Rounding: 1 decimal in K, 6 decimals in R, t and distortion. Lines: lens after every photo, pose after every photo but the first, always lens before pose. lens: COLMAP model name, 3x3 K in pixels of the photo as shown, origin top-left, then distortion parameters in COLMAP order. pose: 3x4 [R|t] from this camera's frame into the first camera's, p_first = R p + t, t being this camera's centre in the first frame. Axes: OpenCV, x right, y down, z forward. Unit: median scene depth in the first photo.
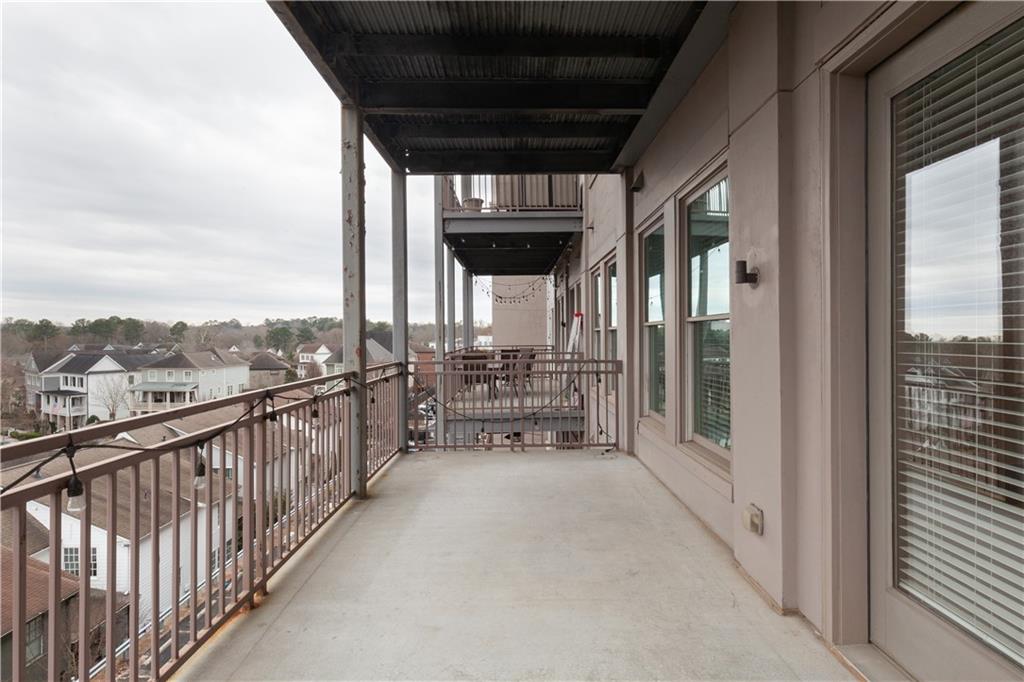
lens RADIAL K [[484.5, 0, 535.4], [0, 484.5, 335.4], [0, 0, 1]] dist [-0.000211, -0.000488]
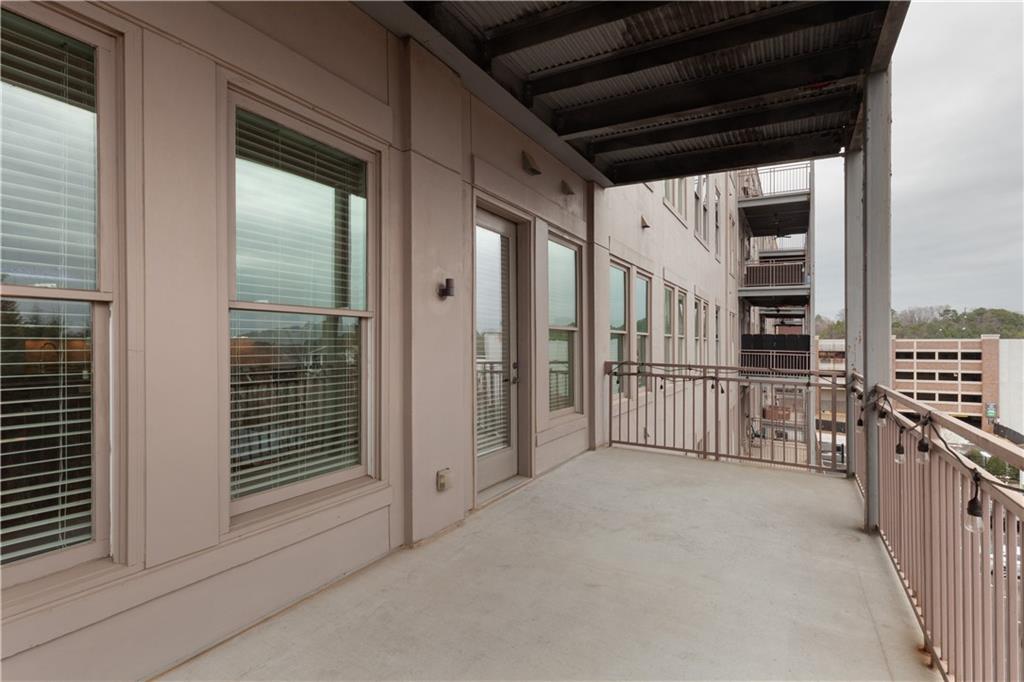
lens RADIAL K [[473.6, 0, 518.8], [0, 473.6, 343.5], [0, 0, 1]] dist [0.007954, -0.000353]
pose [[-0.840582, -0.016283, 0.541440, -0.215040], [-0.015082, 0.999864, 0.006655, 0.003059], [-0.541475, -0.002572, -0.840713, 1.083726]]
